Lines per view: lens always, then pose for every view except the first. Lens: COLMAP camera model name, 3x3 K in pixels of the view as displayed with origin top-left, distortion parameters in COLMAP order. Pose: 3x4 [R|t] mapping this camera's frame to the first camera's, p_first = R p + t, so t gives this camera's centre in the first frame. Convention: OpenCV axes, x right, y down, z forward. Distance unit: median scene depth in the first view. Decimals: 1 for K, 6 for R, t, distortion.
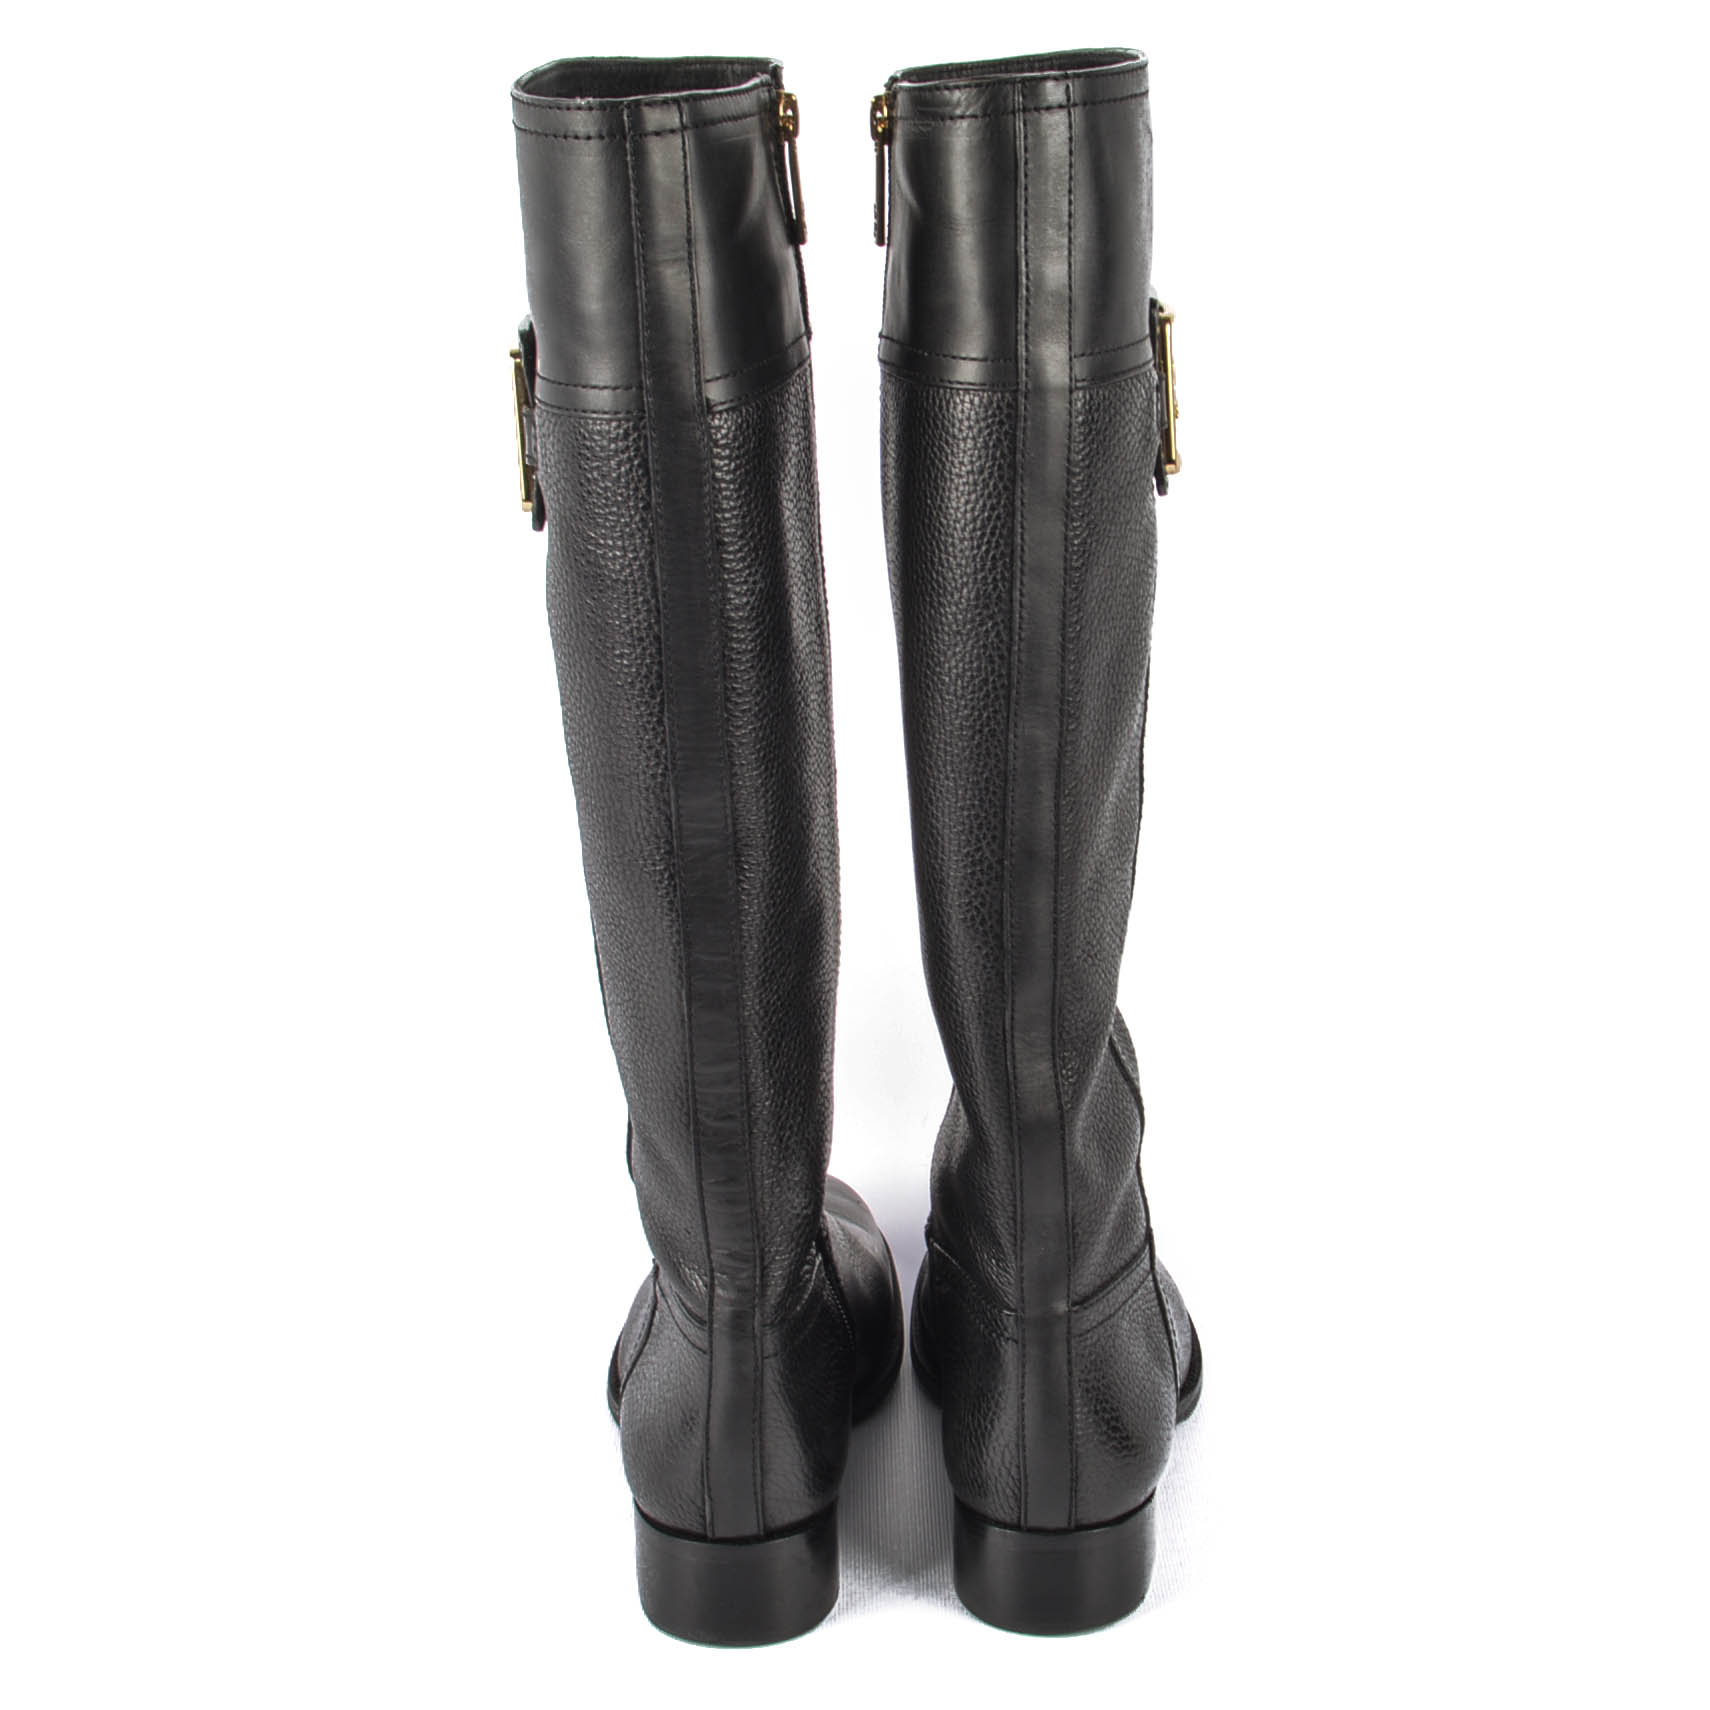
lens RADIAL K [[2528.2, 0, 862.5], [0, 2528.2, 853.5], [0, 0, 1]] dist [-0.017868, 0.000000]
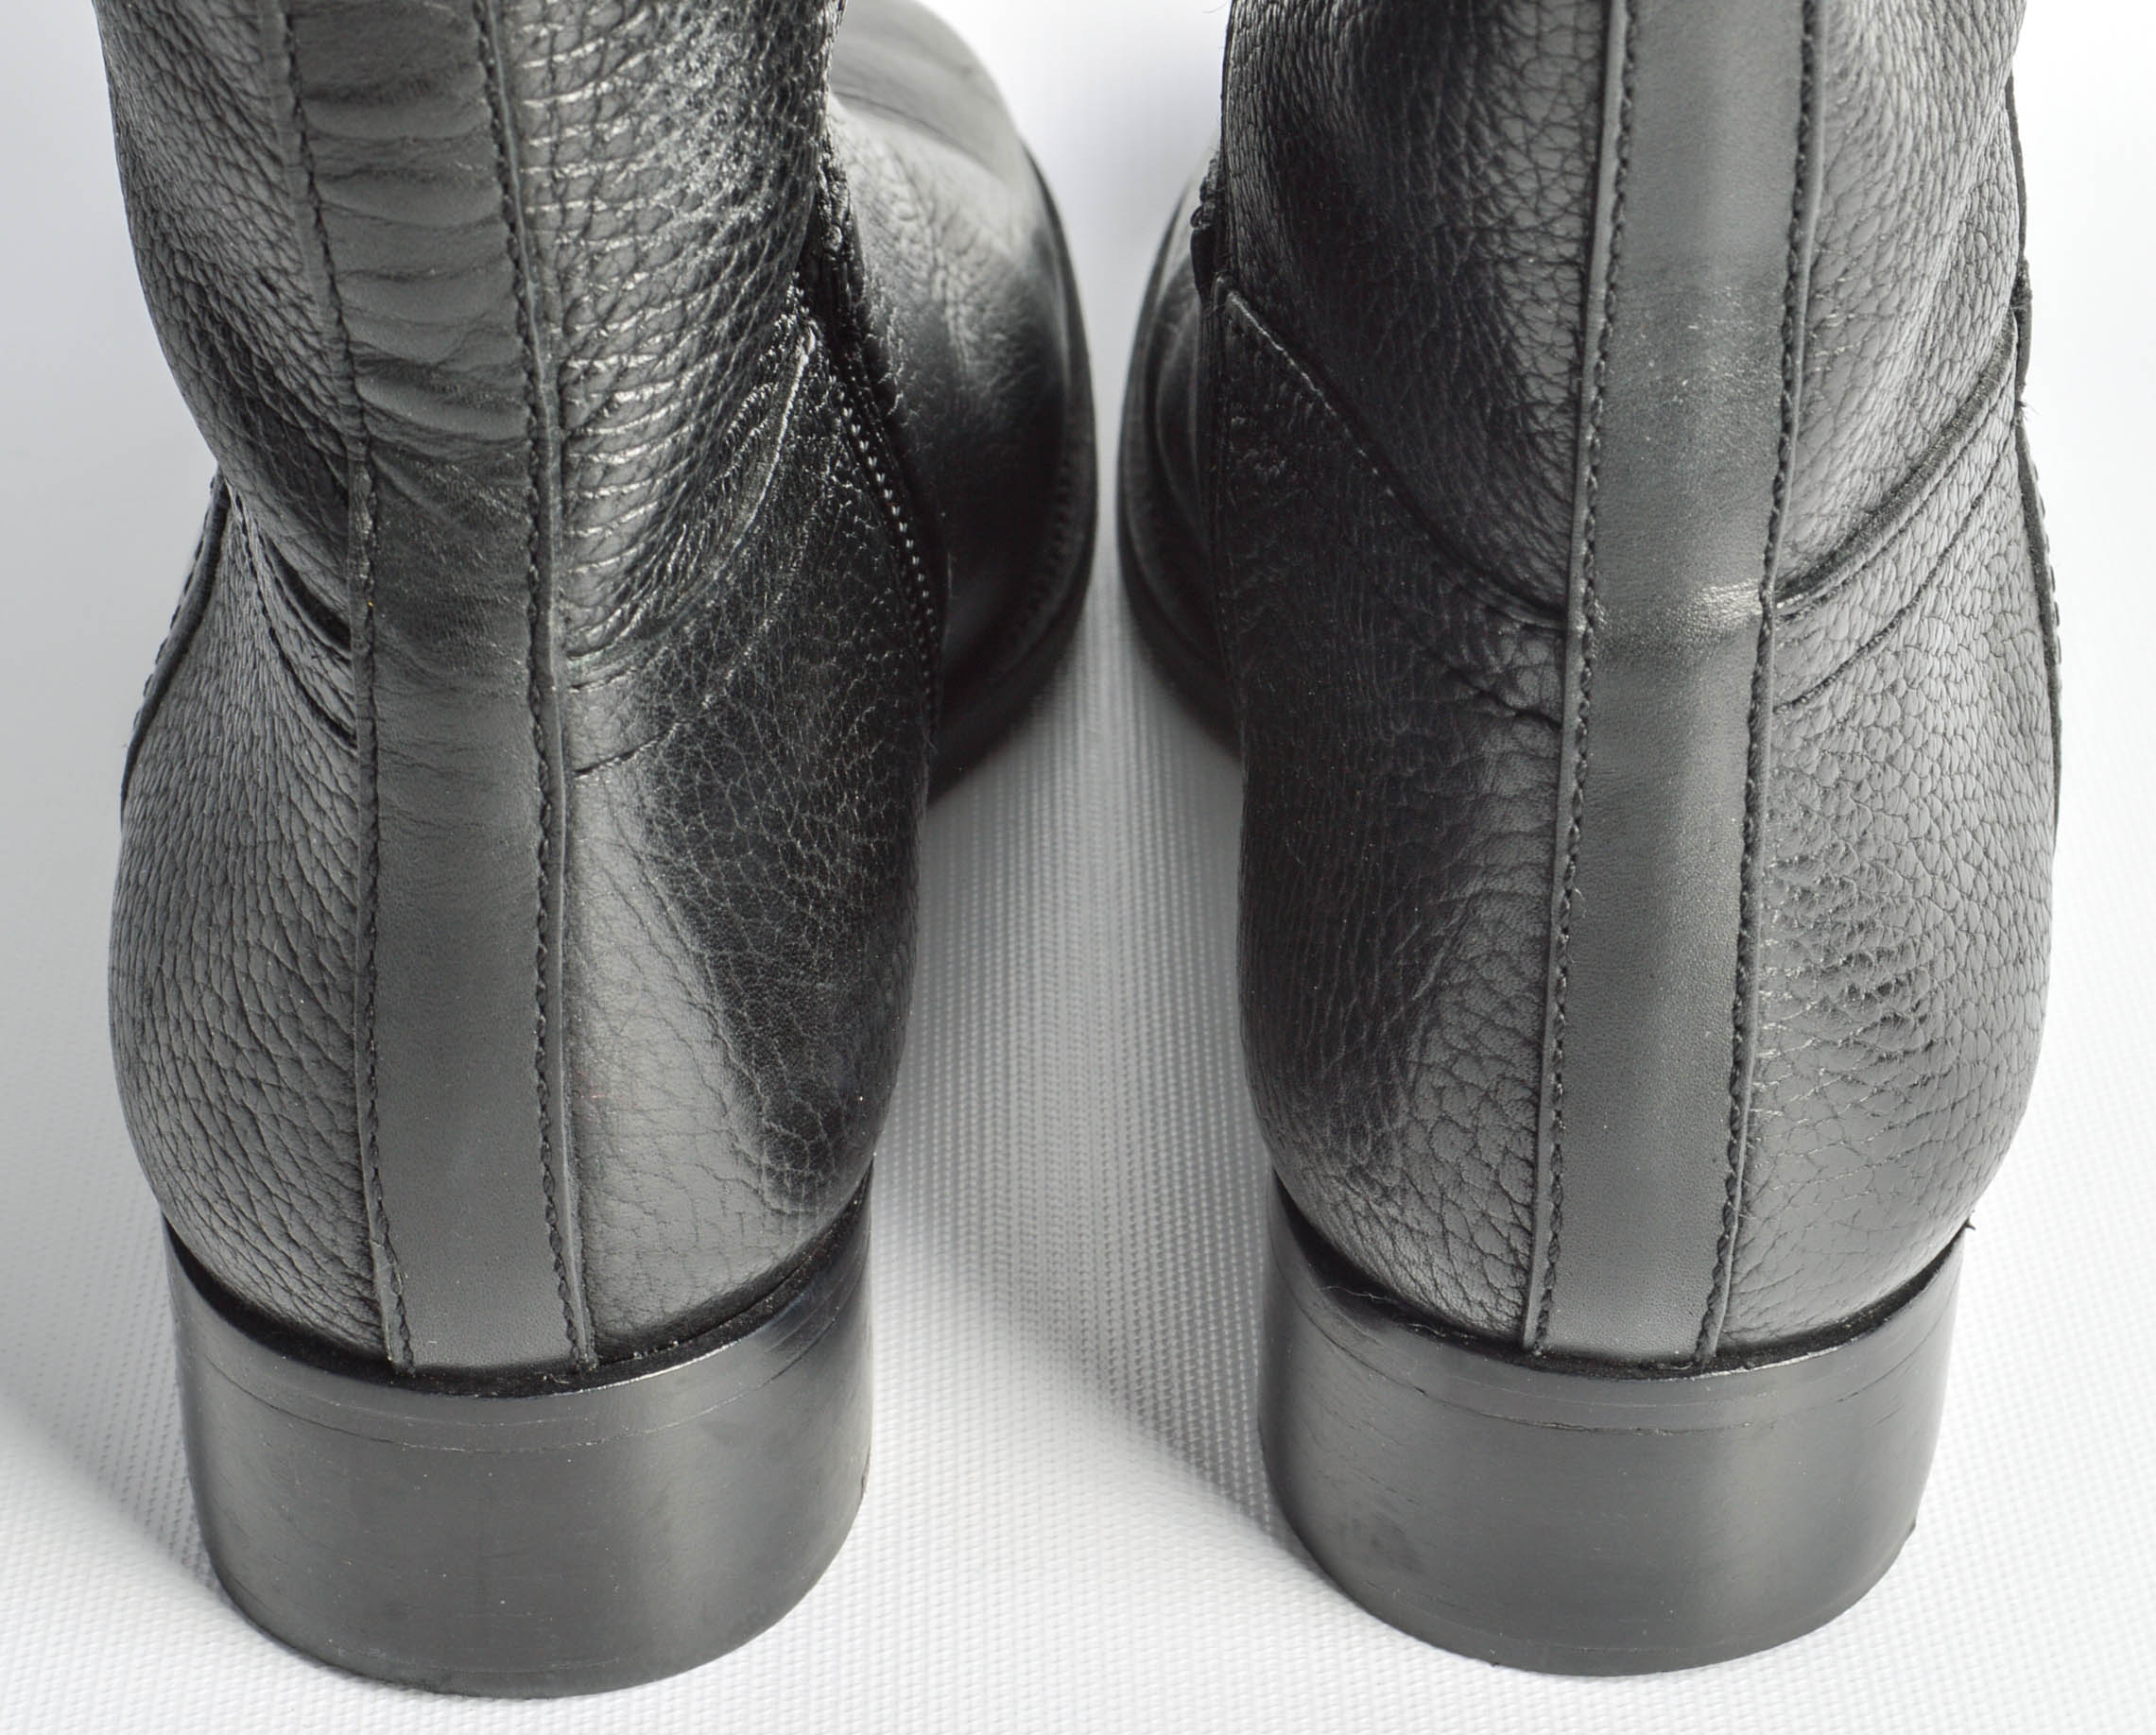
lens RADIAL K [[4490.4, 0, 1081.4], [0, 4490.4, 866.0], [0, 0, 1]] dist [-0.016749, 0.000000]
pose [[0.999572, 0.017163, 0.023681, 0.001782], [-0.024120, 0.941708, 0.335567, 0.052673], [-0.016541, -0.335994, 0.941719, 0.554895]]
